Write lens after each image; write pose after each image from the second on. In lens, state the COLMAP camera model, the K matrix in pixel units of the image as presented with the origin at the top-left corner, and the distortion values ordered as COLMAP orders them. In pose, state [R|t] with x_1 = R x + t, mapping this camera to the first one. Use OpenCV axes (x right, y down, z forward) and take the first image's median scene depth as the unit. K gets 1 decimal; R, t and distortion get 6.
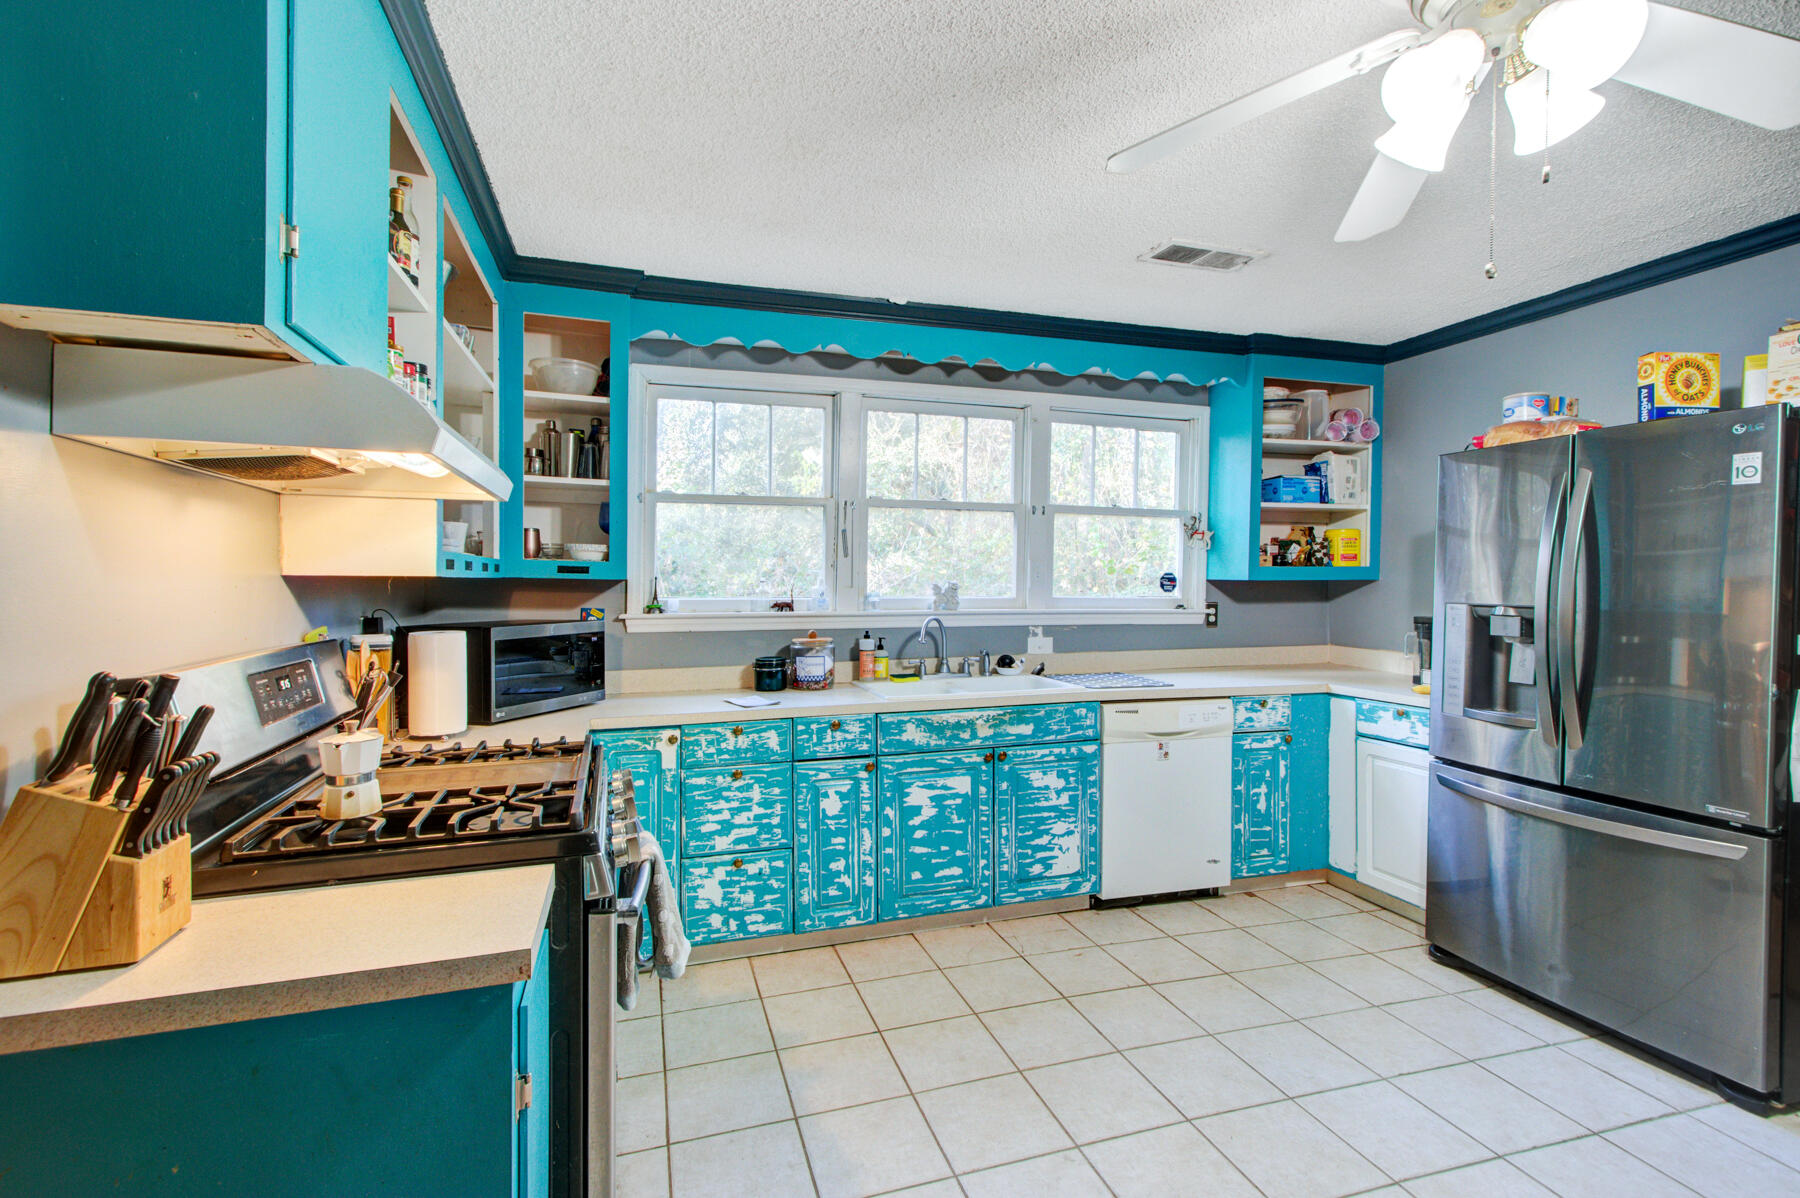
lens RADIAL K [[828.5, 0, 903.2], [0, 828.5, 595.1], [0, 0, 1]] dist [0.003978, 0.005292]
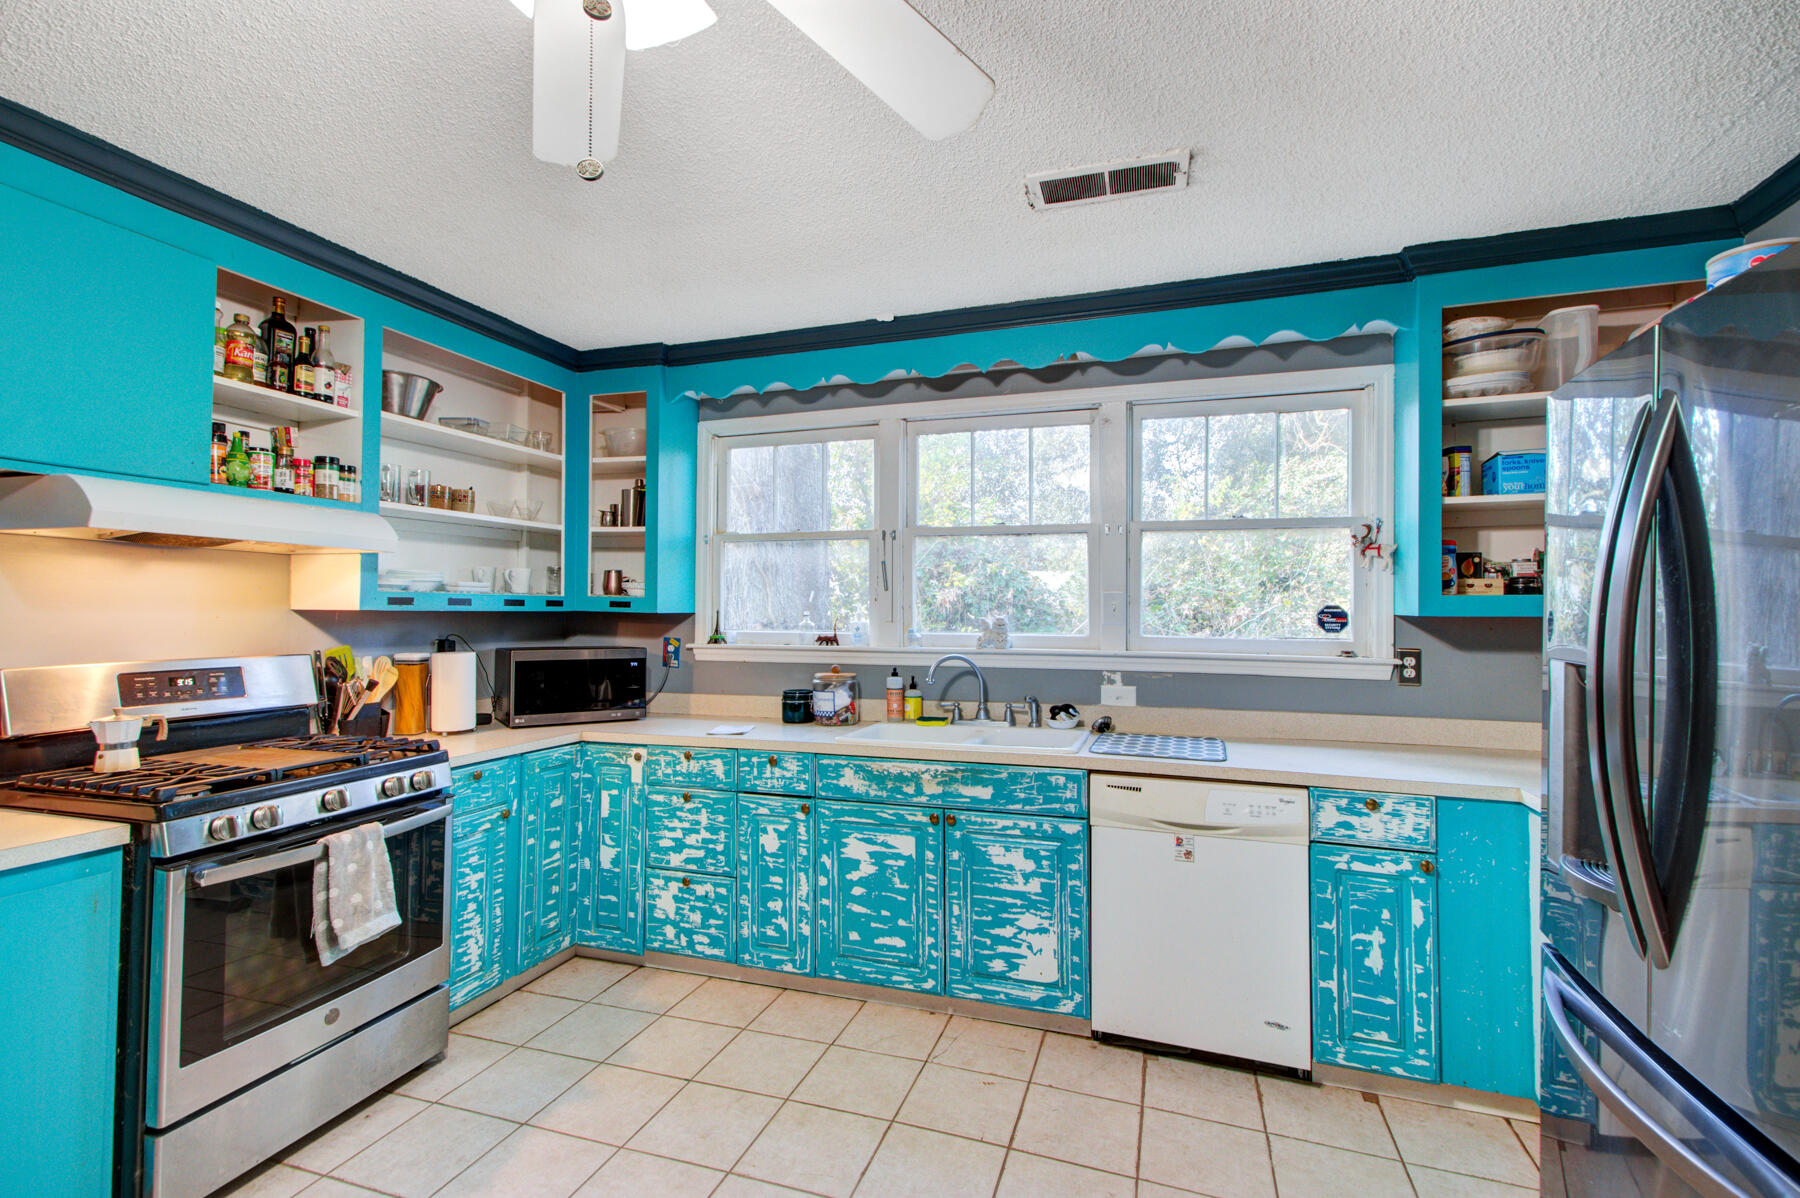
lens RADIAL K [[828.5, 0, 897.4], [0, 828.5, 596.7], [0, 0, 1]] dist [0.003978, 0.005292]
pose [[0.803230, -0.008986, -0.595602, 0.561606], [-0.014398, 0.999301, -0.034493, -0.005557], [0.595496, 0.036281, 0.802539, 0.260207]]
